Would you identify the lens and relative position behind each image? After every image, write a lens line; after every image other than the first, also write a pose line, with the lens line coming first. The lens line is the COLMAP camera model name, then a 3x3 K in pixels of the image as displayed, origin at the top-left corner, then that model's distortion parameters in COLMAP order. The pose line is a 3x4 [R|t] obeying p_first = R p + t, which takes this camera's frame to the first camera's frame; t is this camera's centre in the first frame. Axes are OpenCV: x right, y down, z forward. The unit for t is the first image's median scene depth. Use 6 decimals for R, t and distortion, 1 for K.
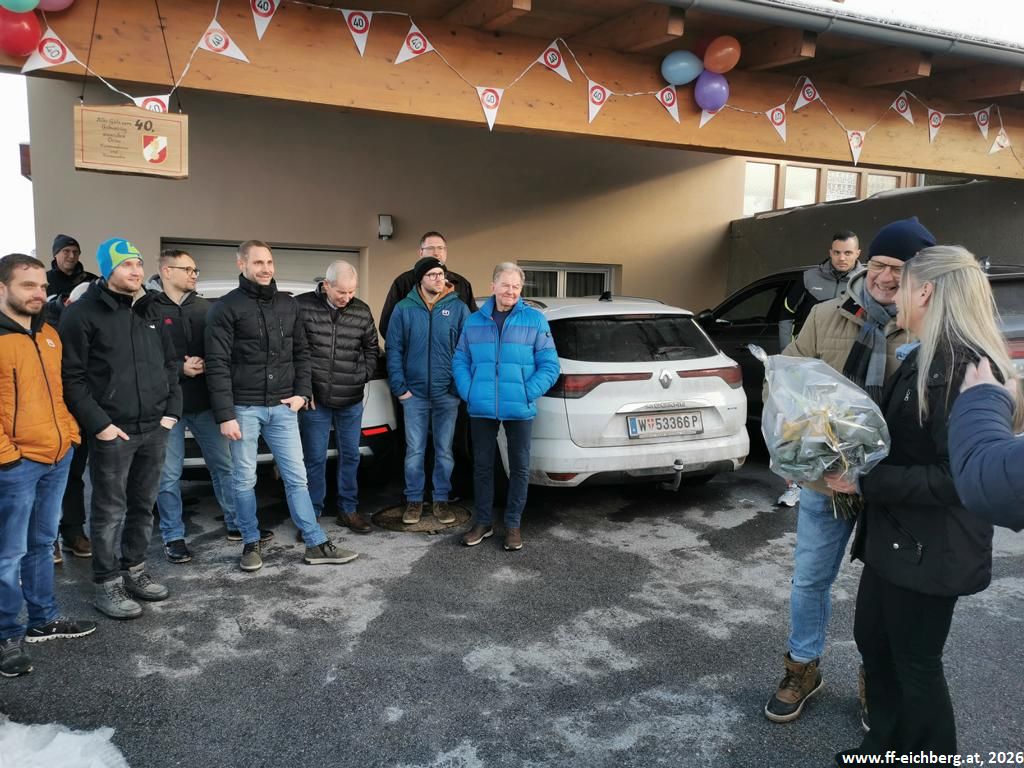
lens RADIAL K [[778.0, 0, 513.3], [0, 778.0, 388.3], [0, 0, 1]] dist [0.056045, -0.050493]
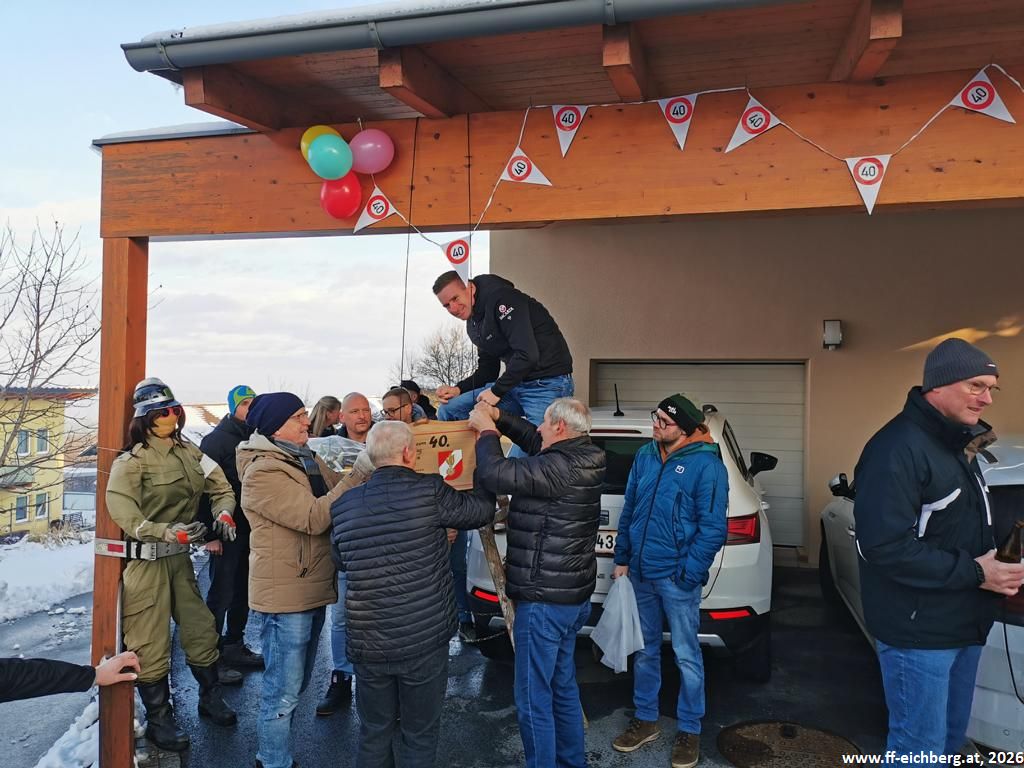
lens RADIAL K [[778.0, 0, 513.3], [0, 778.0, 388.3], [0, 0, 1]] dist [0.056045, -0.050493]
pose [[0.800079, -0.013005, -0.599753, 0.133797], [-0.061484, 0.992722, -0.103548, -0.082942], [0.596735, 0.119721, 0.793457, 0.269693]]
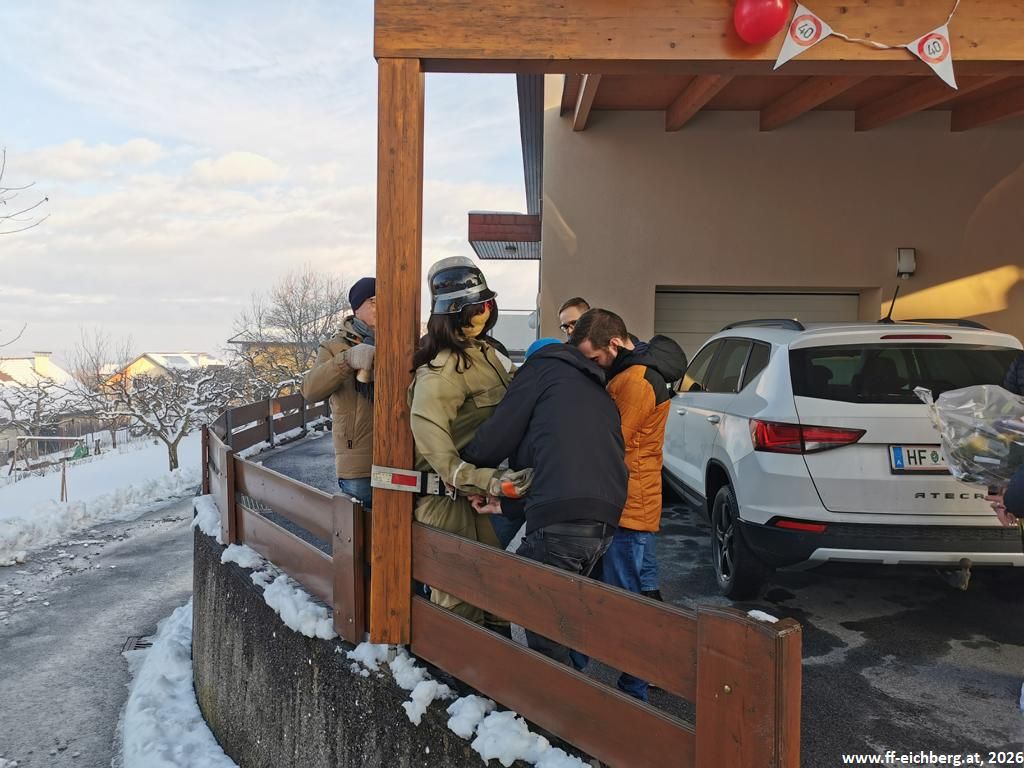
lens RADIAL K [[778.0, 0, 513.3], [0, 778.0, 388.3], [0, 0, 1]] dist [0.056045, -0.050493]
pose [[0.915160, 0.013269, -0.402872, -0.419950], [-0.041501, 0.997248, -0.061429, -0.008462], [0.400949, 0.072937, 0.913192, 0.152144]]
